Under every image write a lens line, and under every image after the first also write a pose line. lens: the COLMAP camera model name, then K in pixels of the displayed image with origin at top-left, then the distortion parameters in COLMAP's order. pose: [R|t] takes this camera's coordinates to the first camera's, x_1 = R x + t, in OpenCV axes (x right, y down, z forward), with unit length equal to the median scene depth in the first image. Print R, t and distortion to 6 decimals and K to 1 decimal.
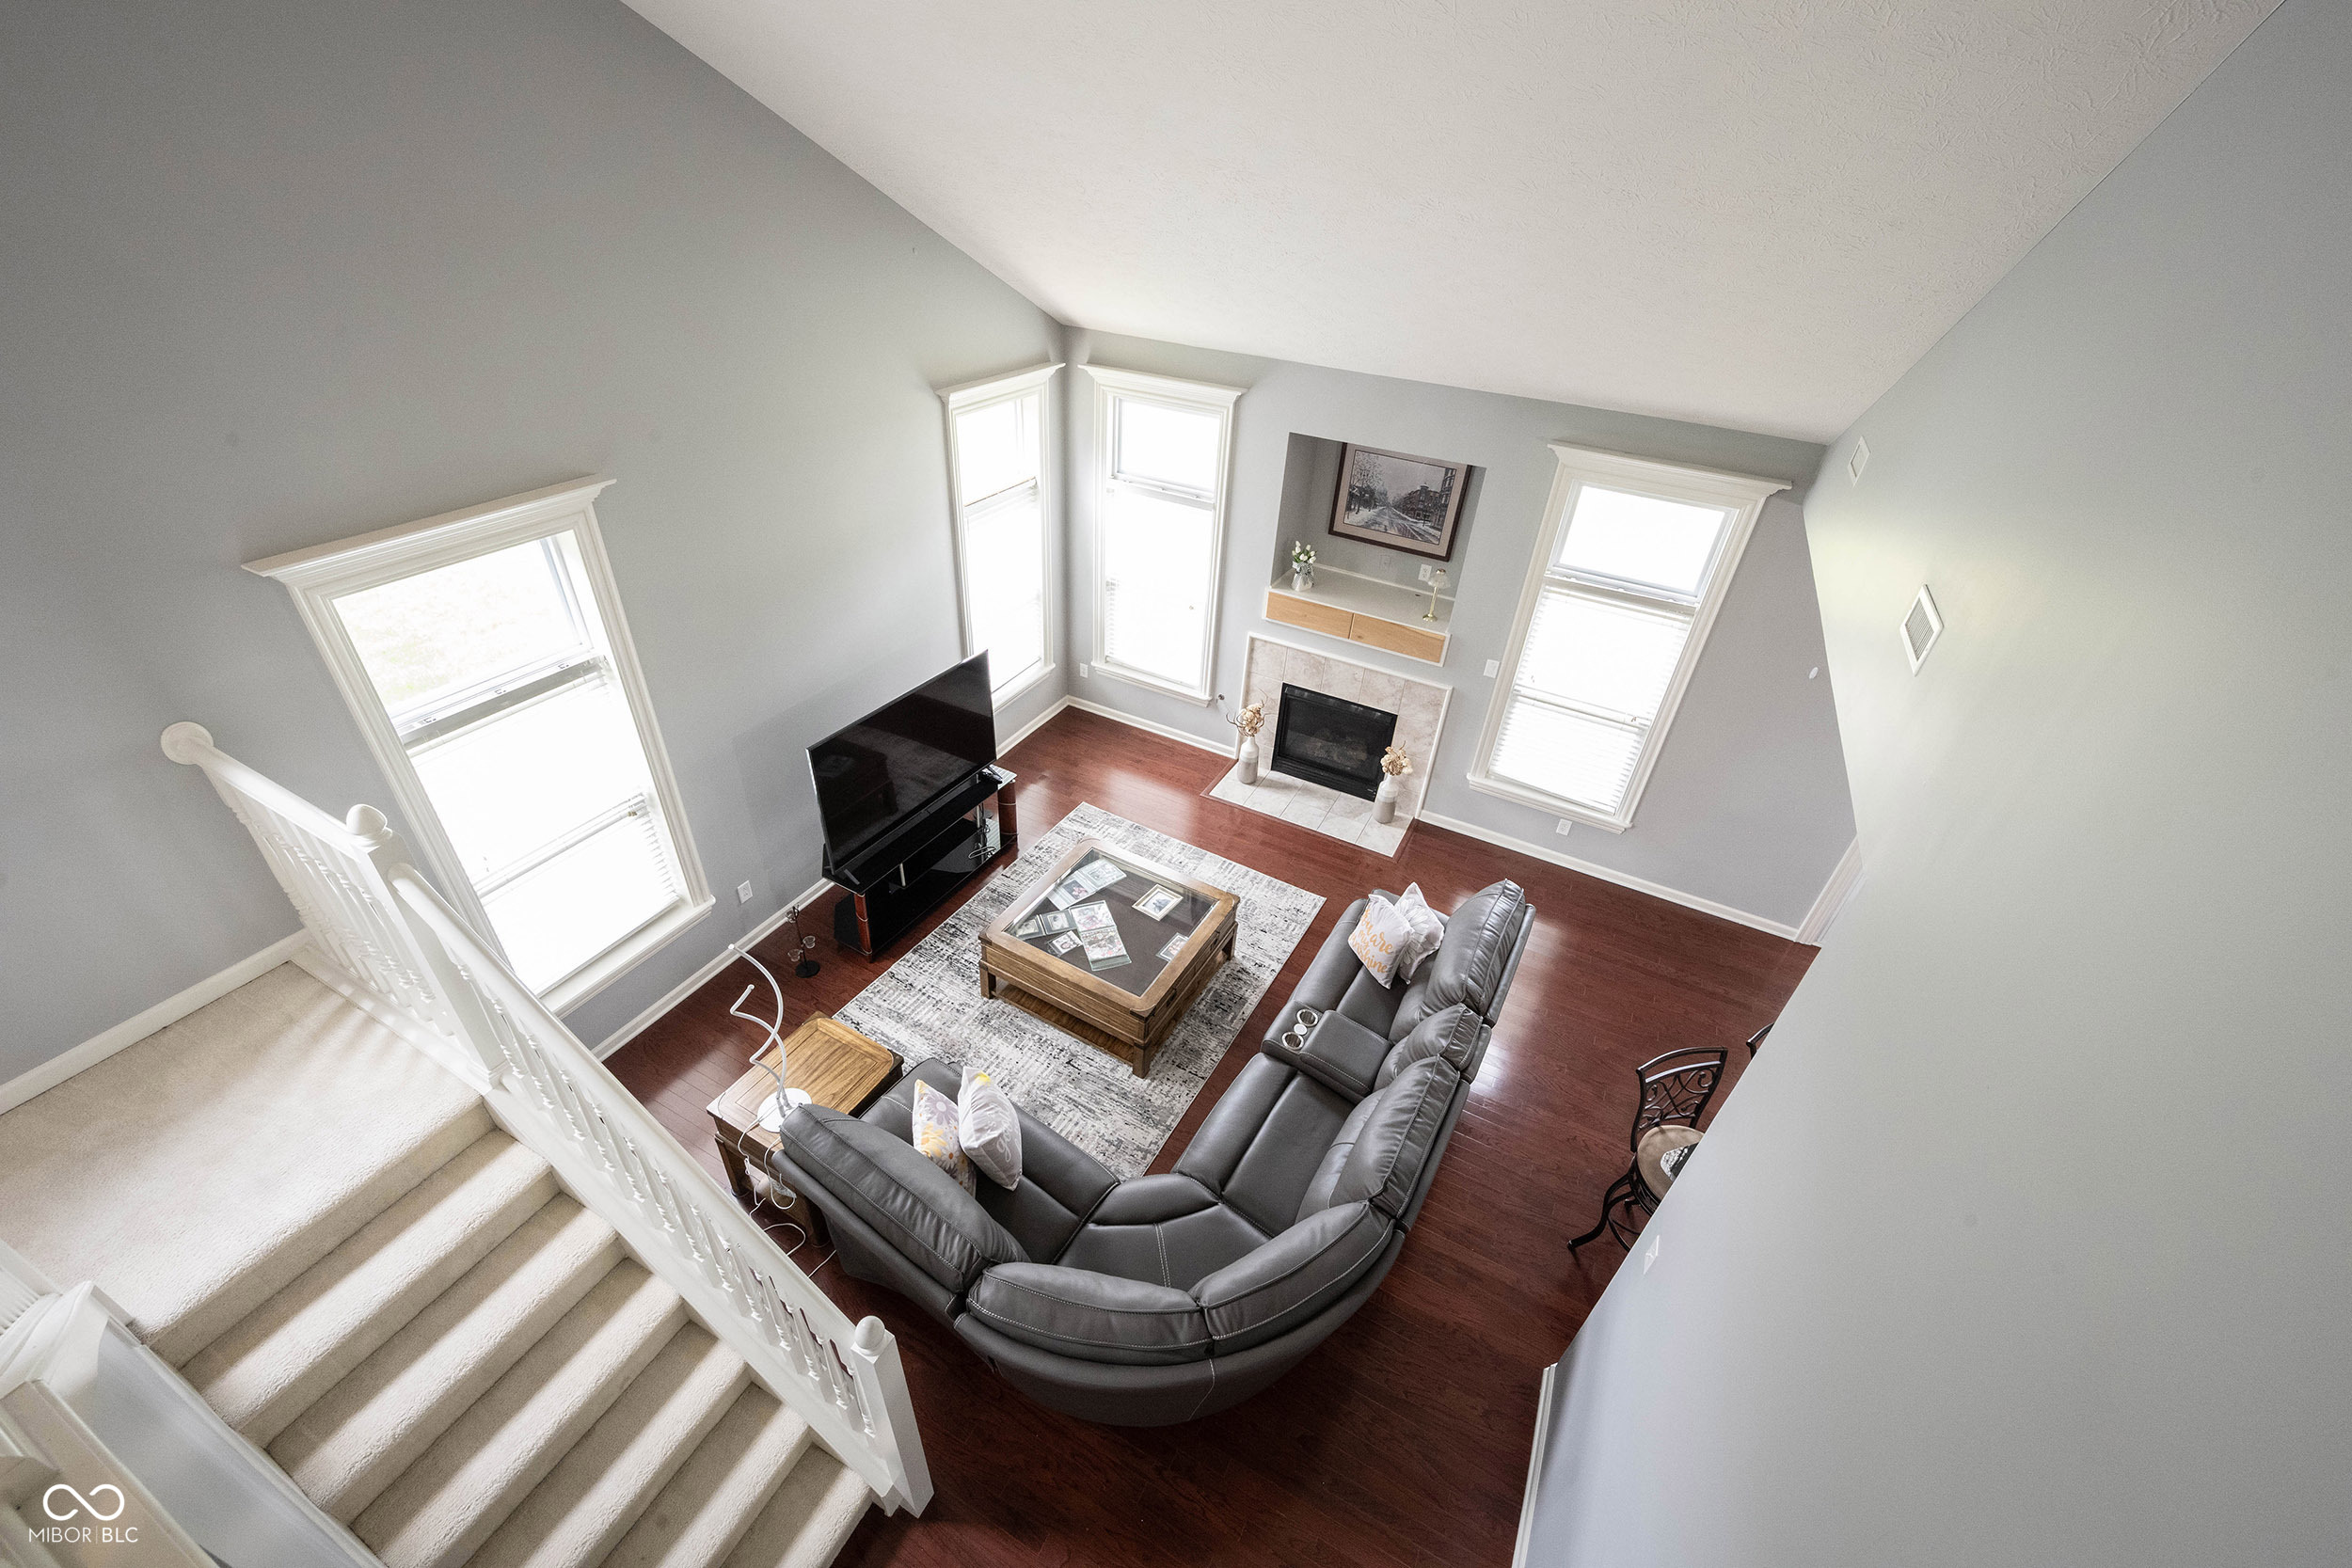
lens RADIAL K [[923.7, 0, 1176.0], [0, 923.7, 784.0], [0, 0, 1]] dist [-0.002532, -0.000250]
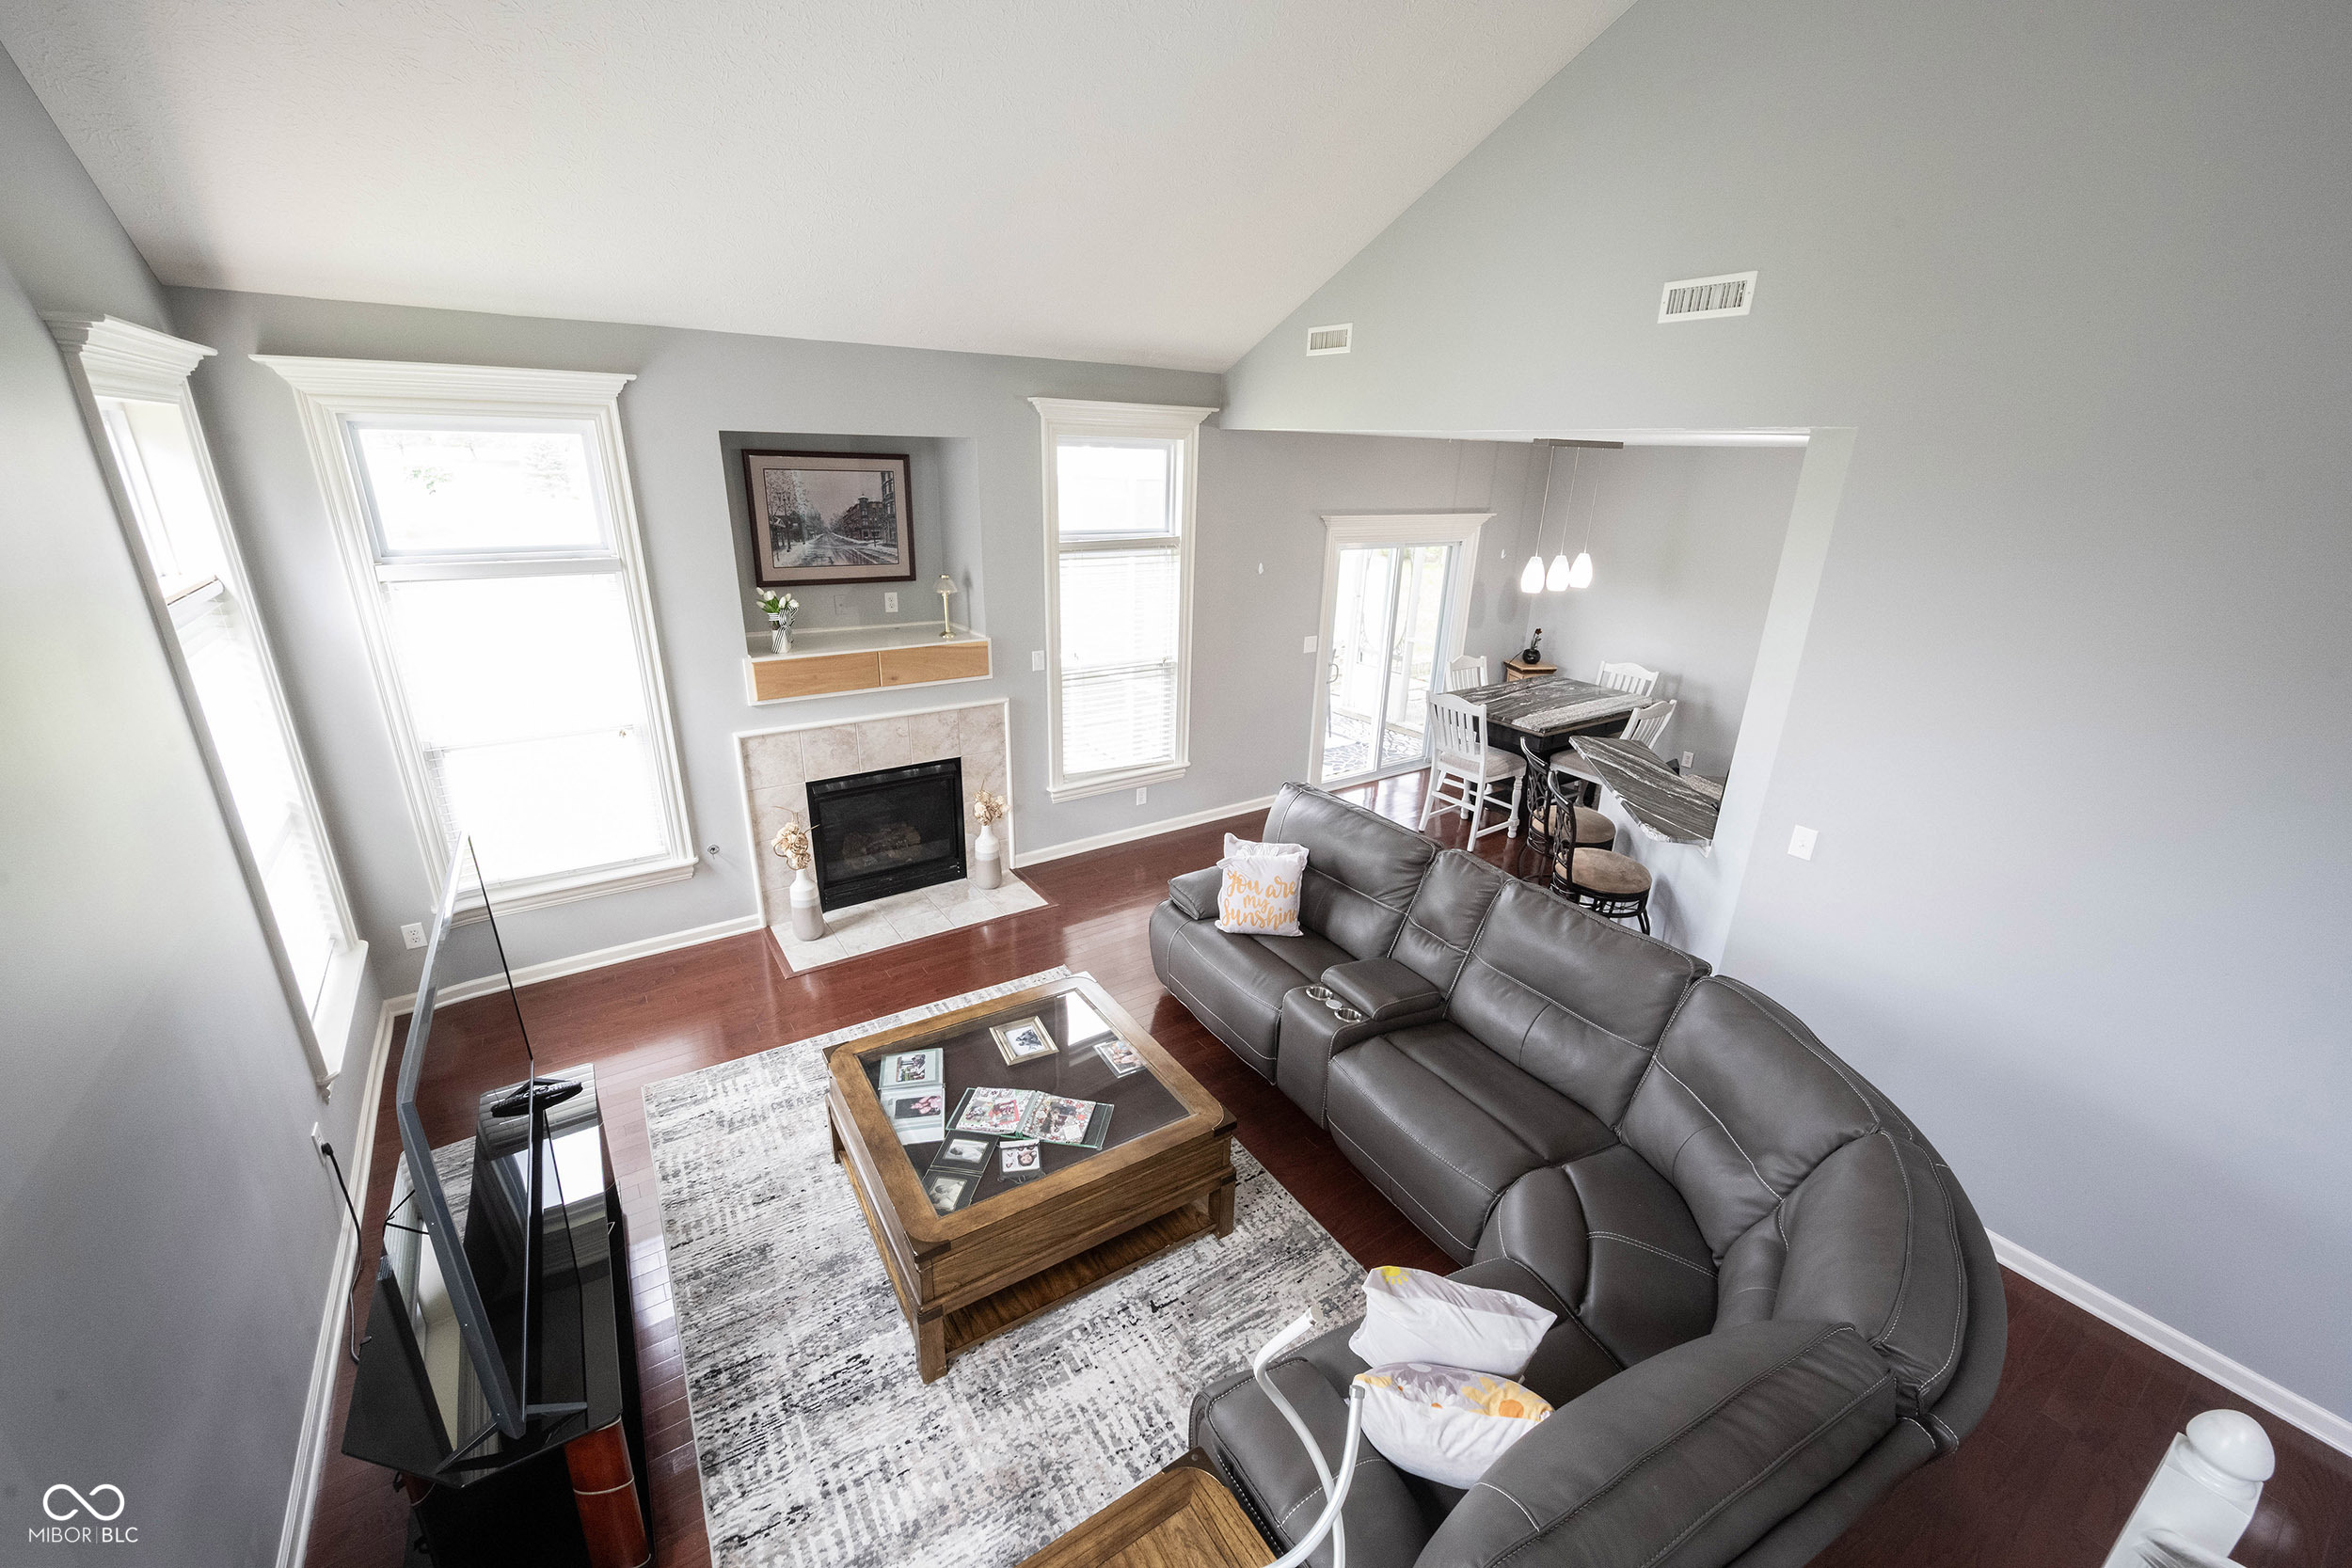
lens RADIAL K [[923.7, 0, 1176.0], [0, 923.7, 784.0], [0, 0, 1]] dist [-0.002532, -0.000250]
pose [[0.475070, -0.343469, 0.810147, -0.356989], [0.505582, 0.860082, 0.068167, -0.012880], [-0.720205, 0.377212, 0.582250, 0.399417]]
